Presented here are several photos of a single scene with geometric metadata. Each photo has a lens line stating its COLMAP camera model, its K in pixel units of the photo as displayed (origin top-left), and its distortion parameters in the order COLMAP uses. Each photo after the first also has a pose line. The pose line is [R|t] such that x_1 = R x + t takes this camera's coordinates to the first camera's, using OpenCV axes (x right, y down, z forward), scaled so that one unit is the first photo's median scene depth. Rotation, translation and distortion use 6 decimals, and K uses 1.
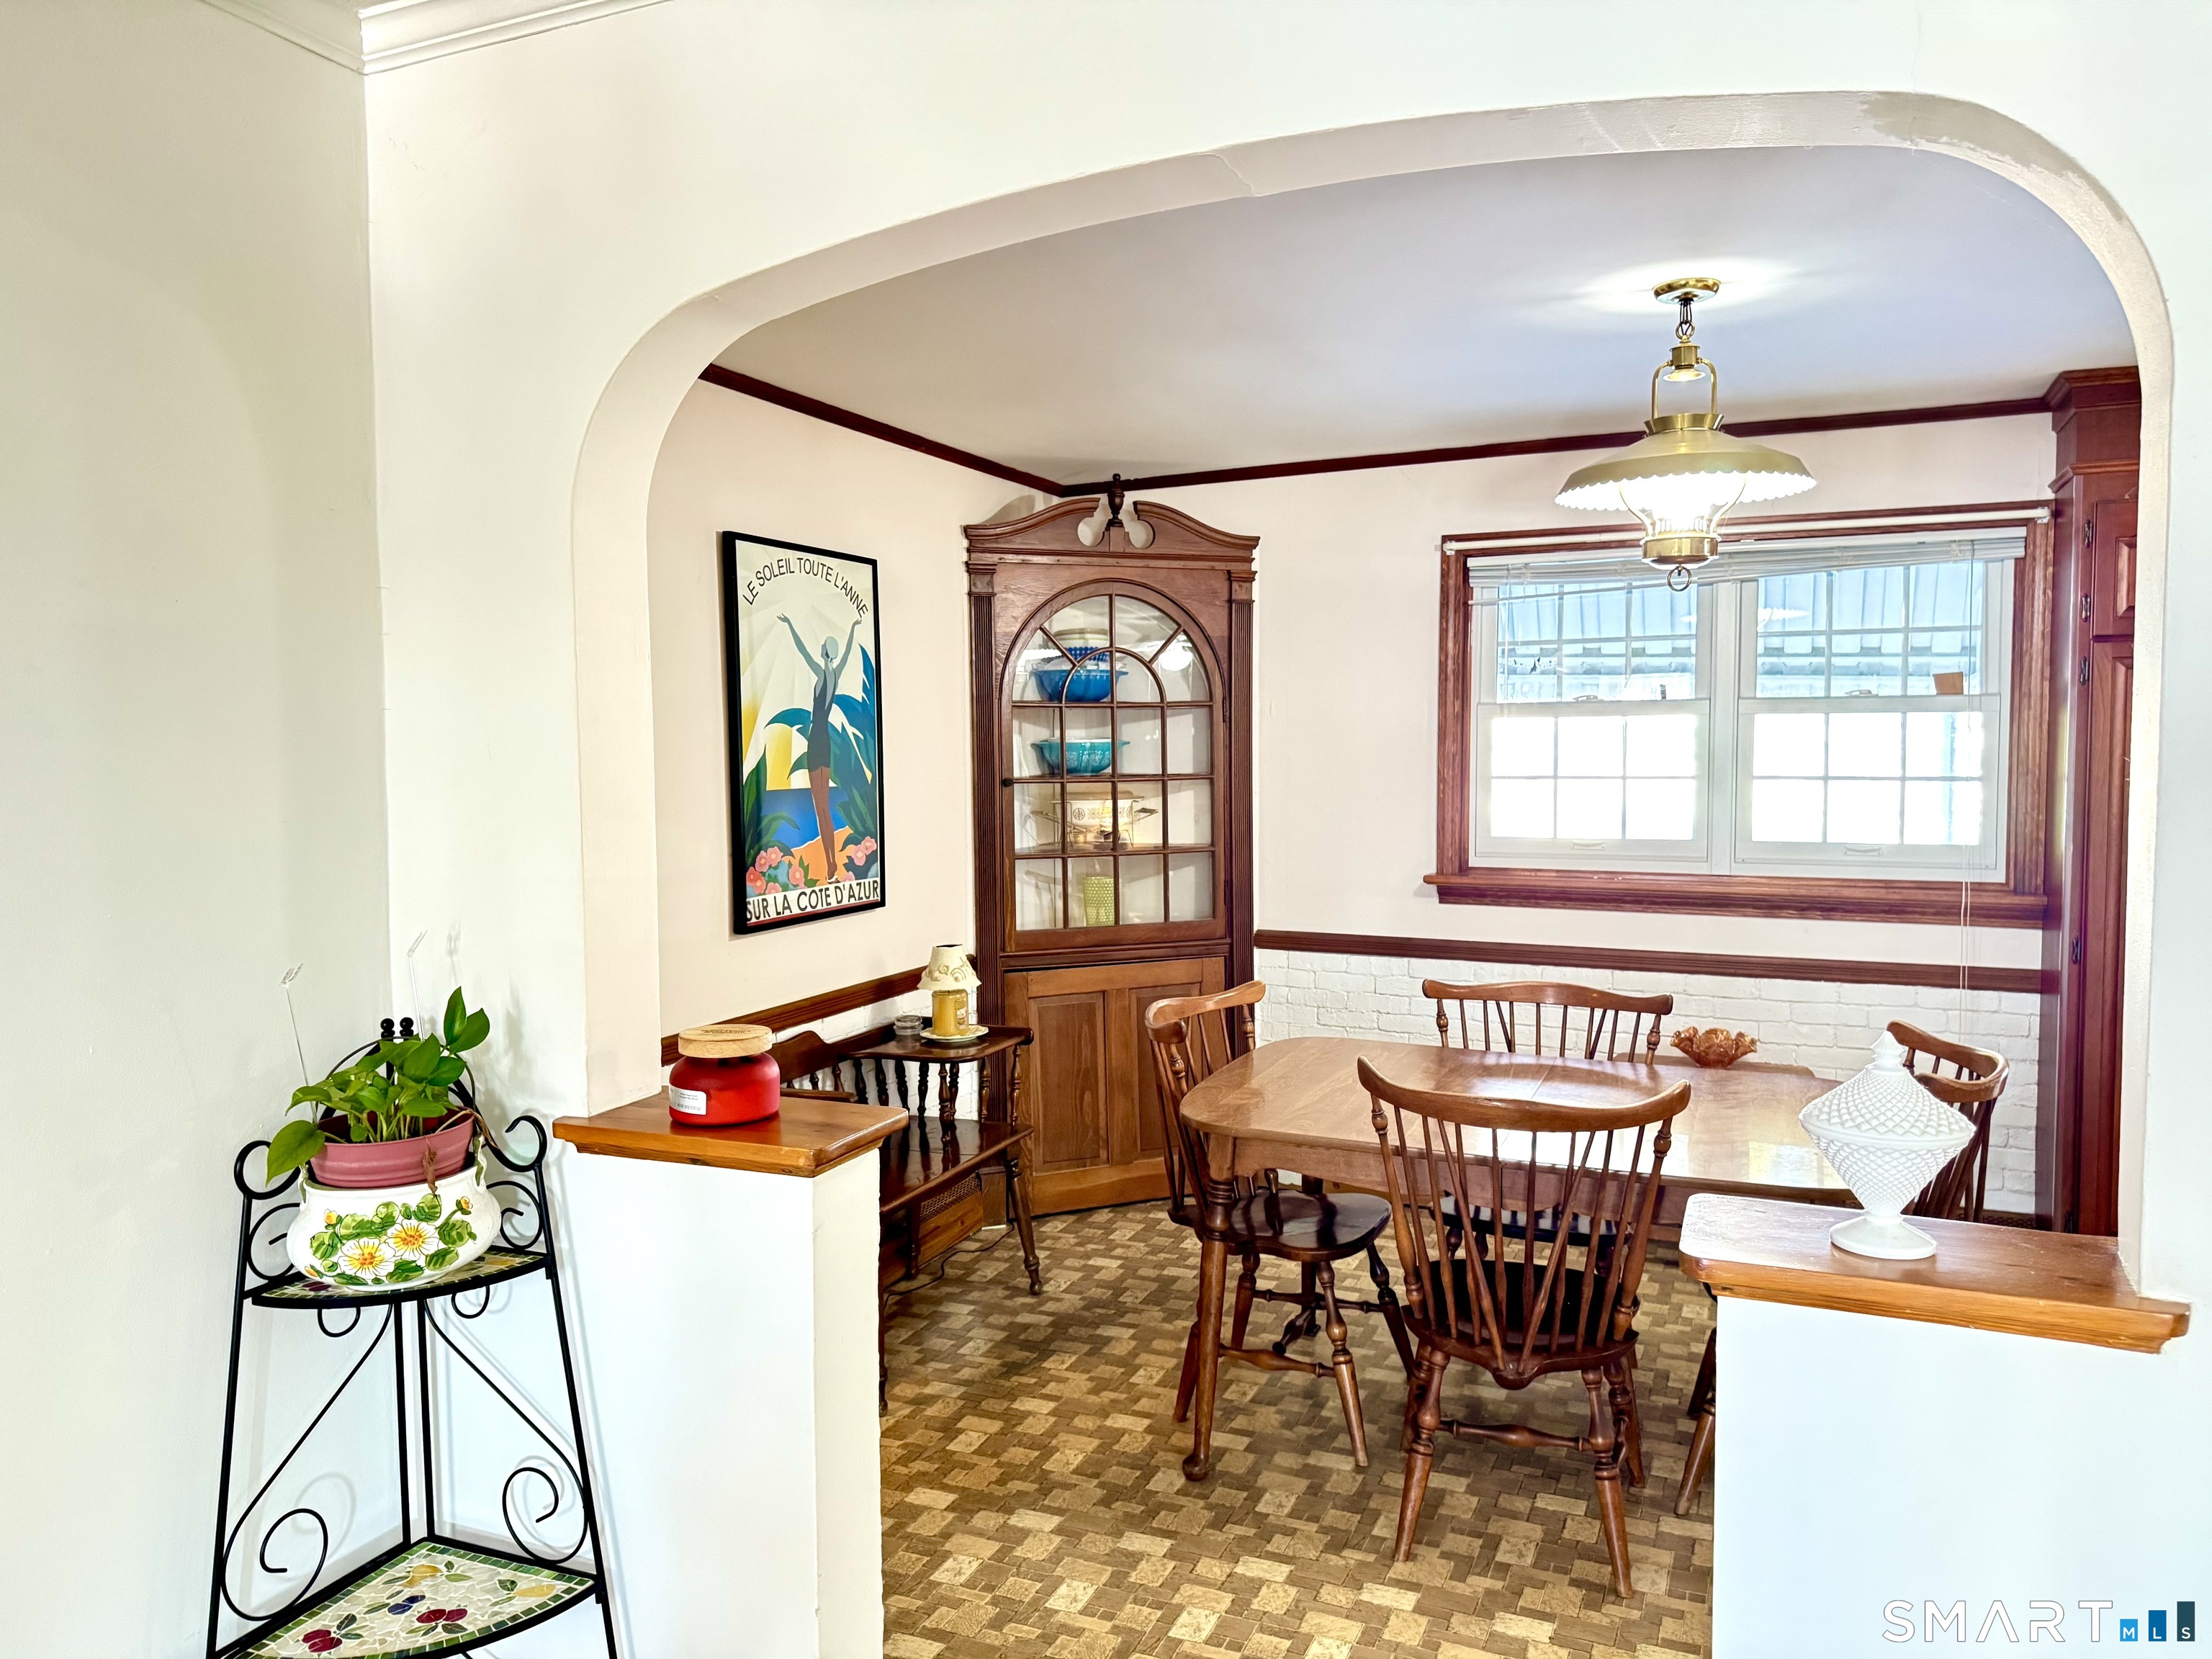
lens RADIAL K [[1541.3, 0, 1097.1], [0, 1541.3, 838.0], [0, 0, 1]] dist [0.132872, -0.234659]
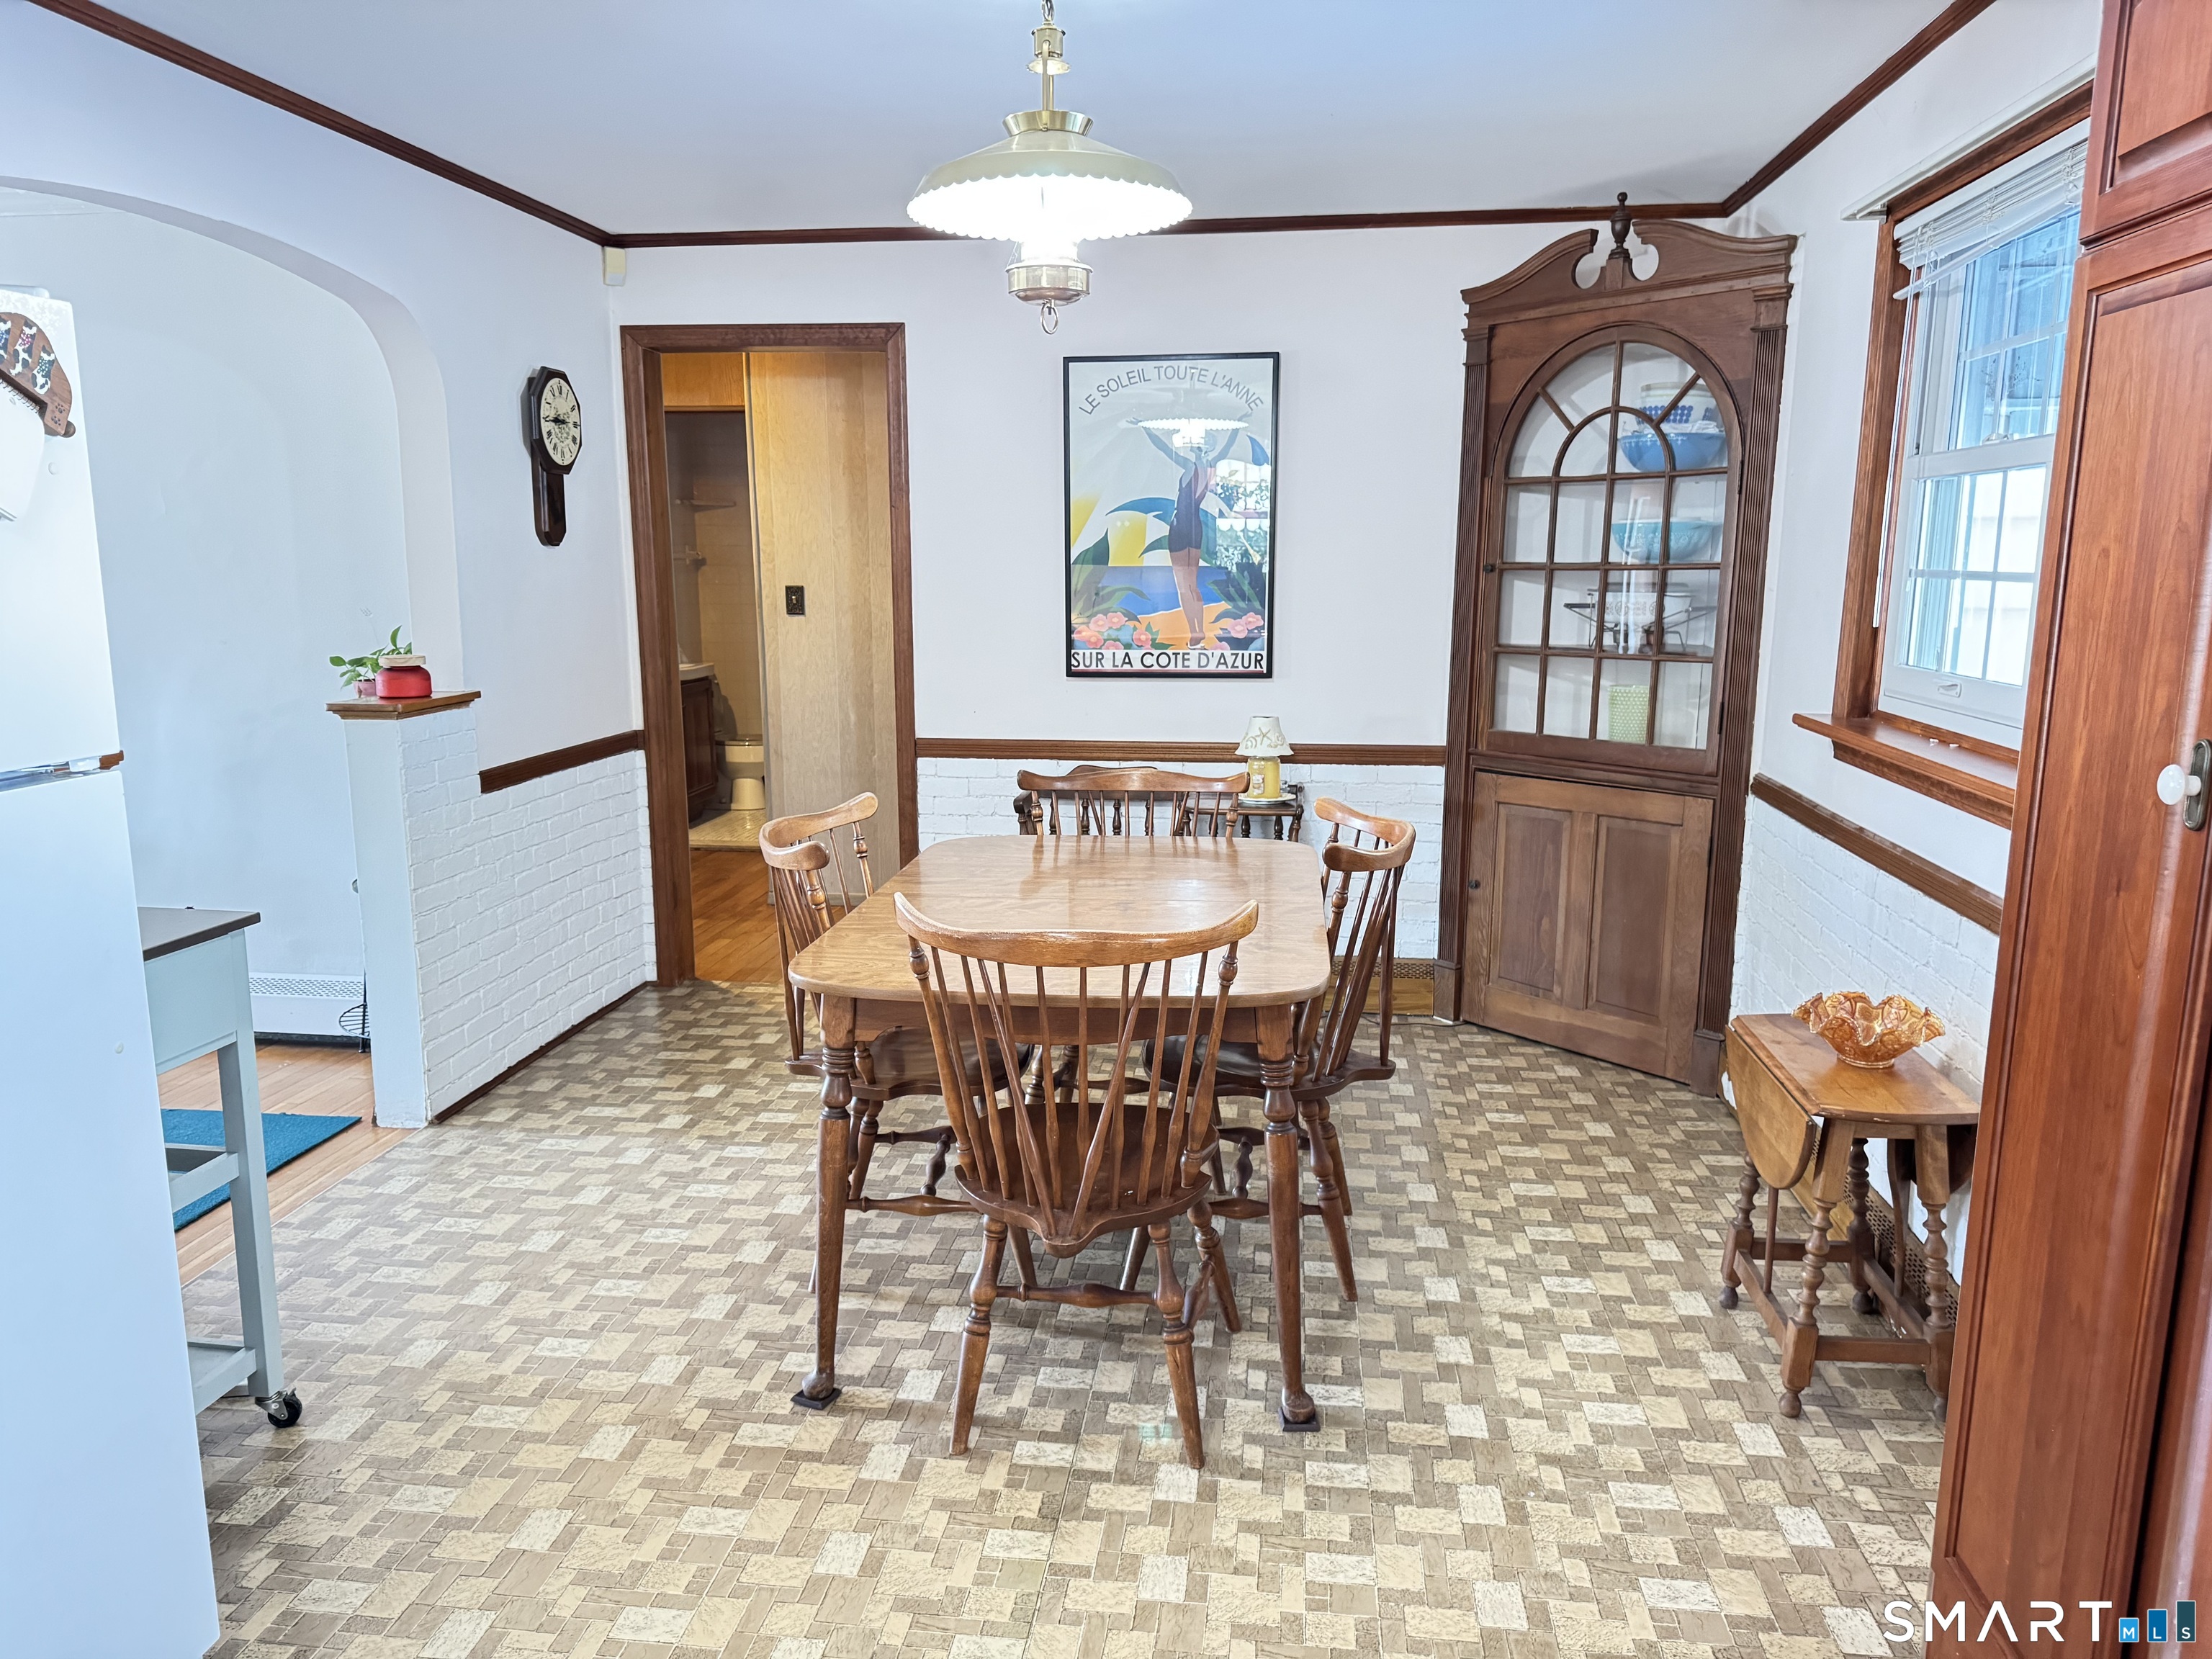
lens RADIAL K [[1541.3, 0, 1097.1], [0, 1541.3, 838.0], [0, 0, 1]] dist [0.132872, -0.234659]
pose [[0.283377, 0.189628, -0.940074, 0.919213], [-0.058580, 0.981848, 0.180396, -0.036844], [0.957218, 0.003949, 0.289342, 0.578459]]
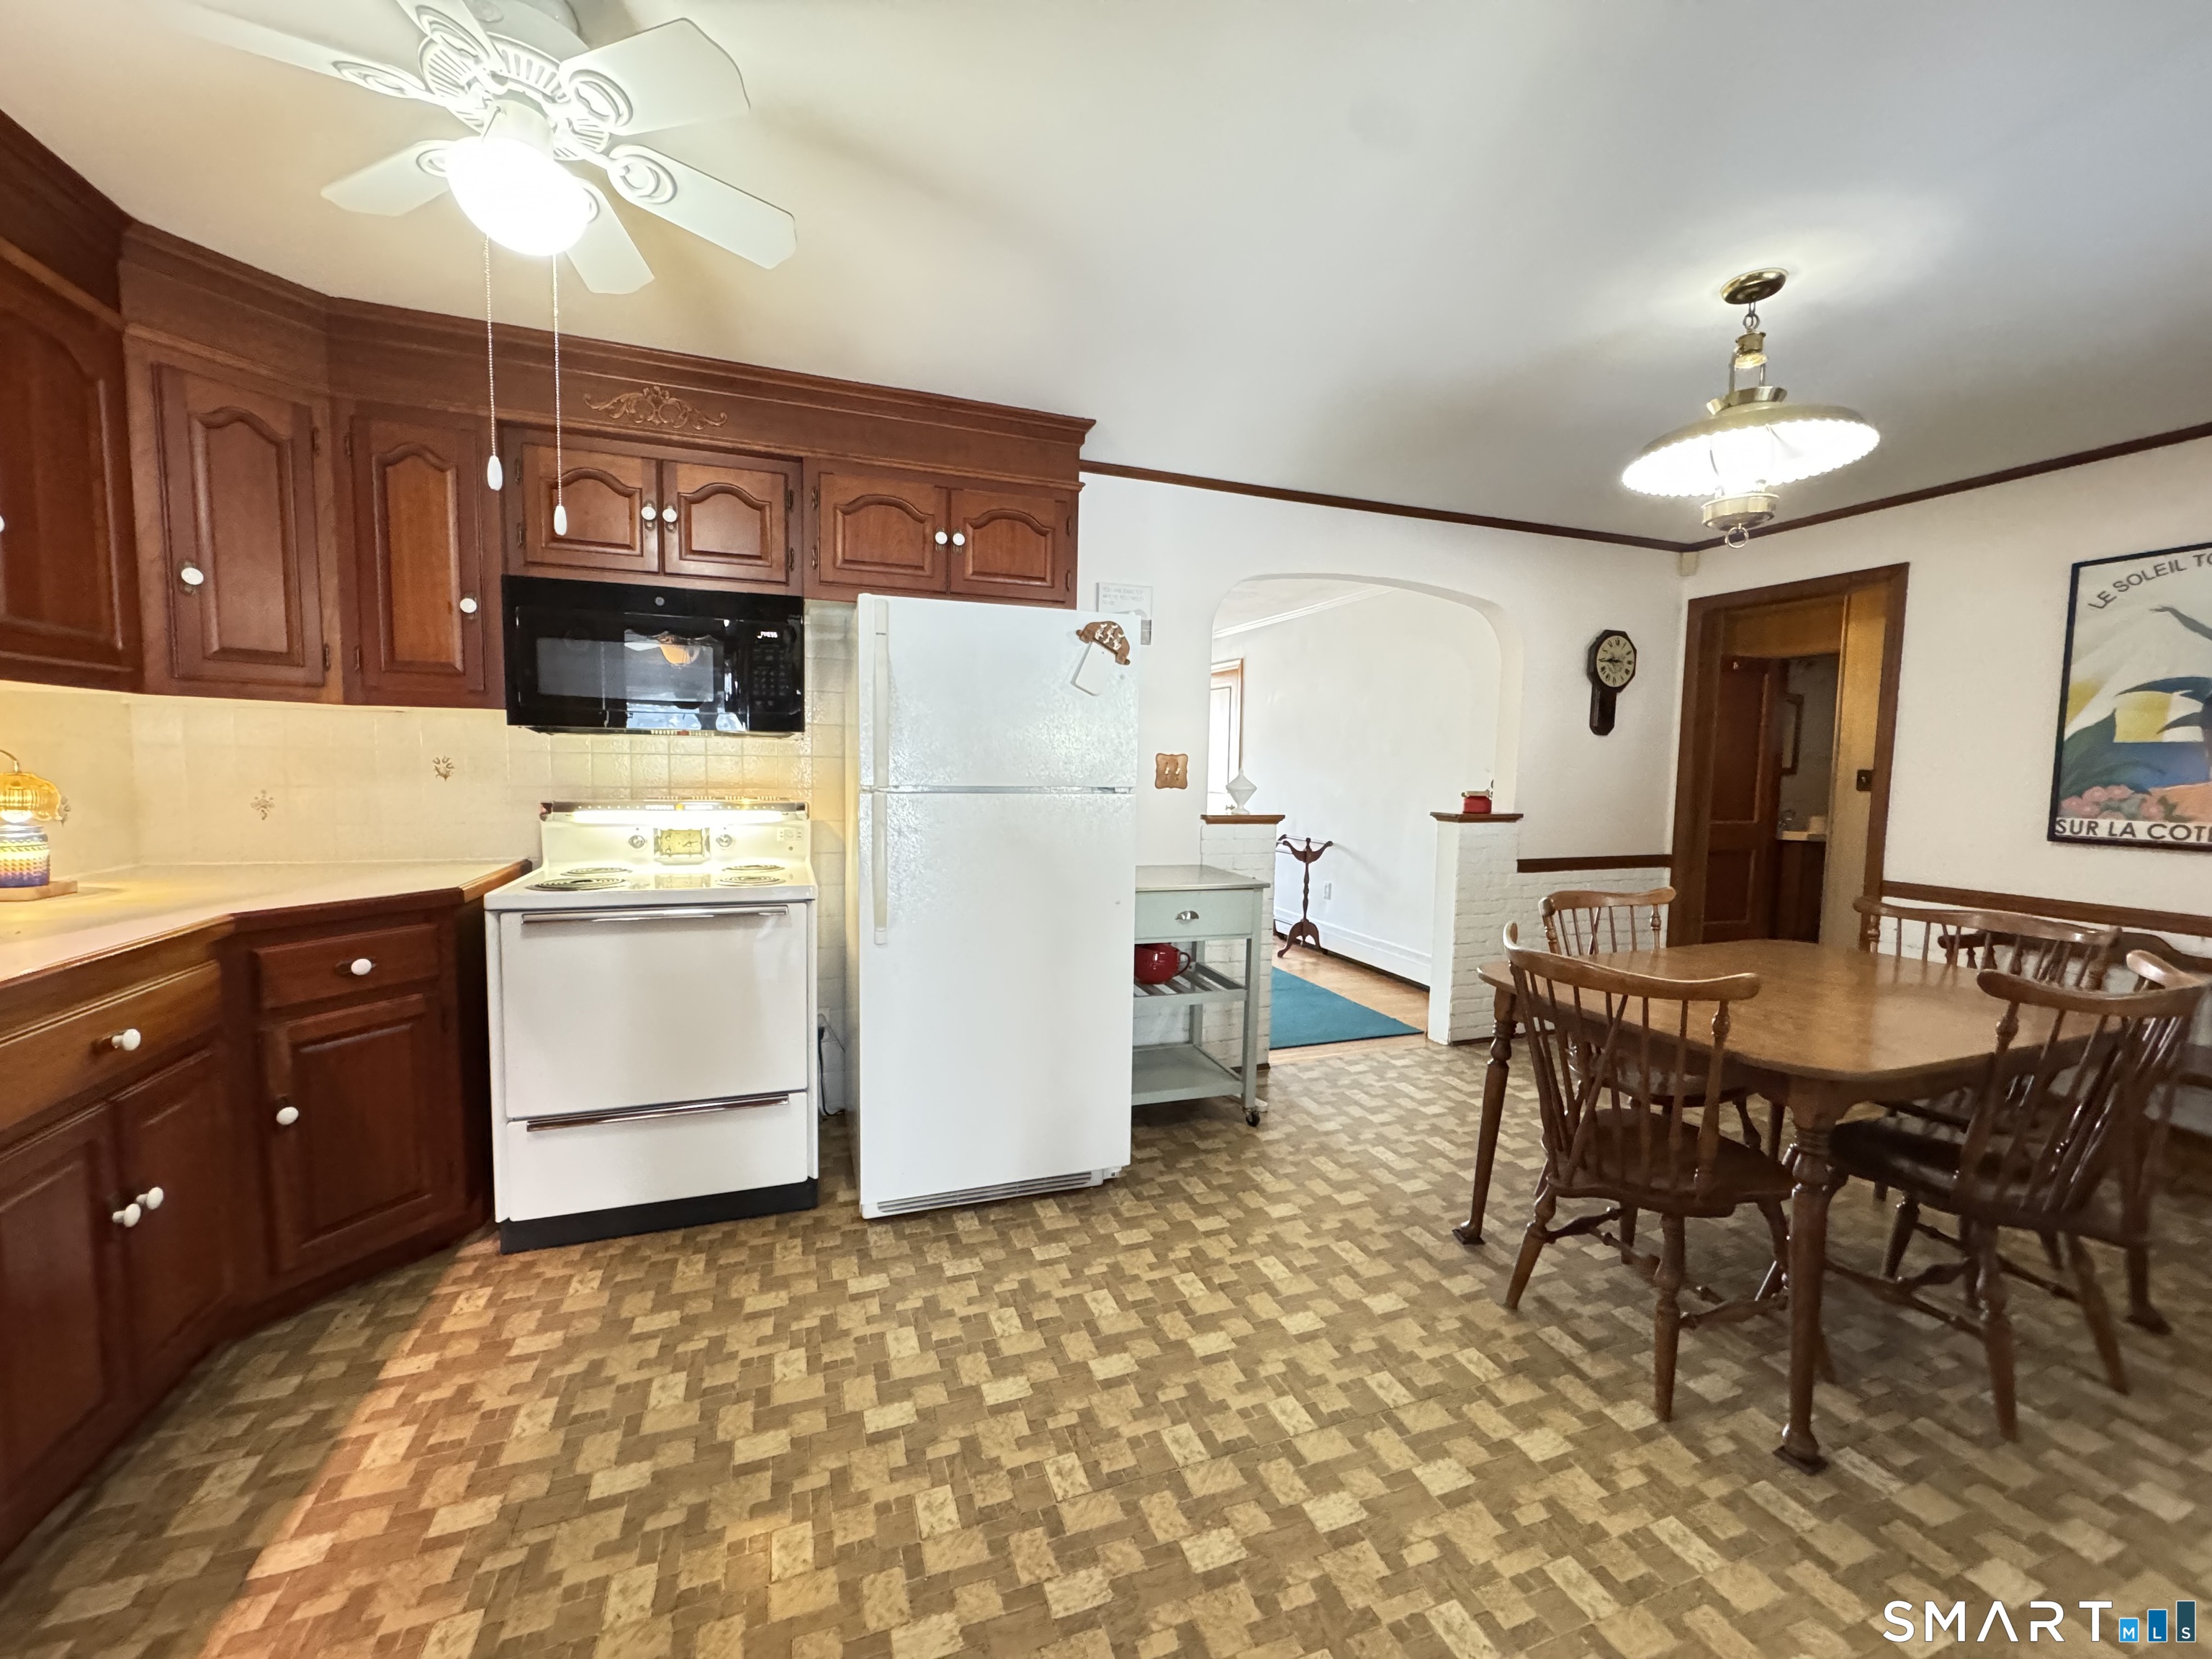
lens RADIAL K [[877.3, 0, 1106.0], [0, 877.3, 829.5], [0, 0, 1]] dist [0.000587, -0.000212]
pose [[-0.721263, 0.059307, -0.690117, 0.875957], [-0.041861, 0.990774, 0.128894, -0.016201], [0.691395, 0.121855, -0.712127, 0.868788]]
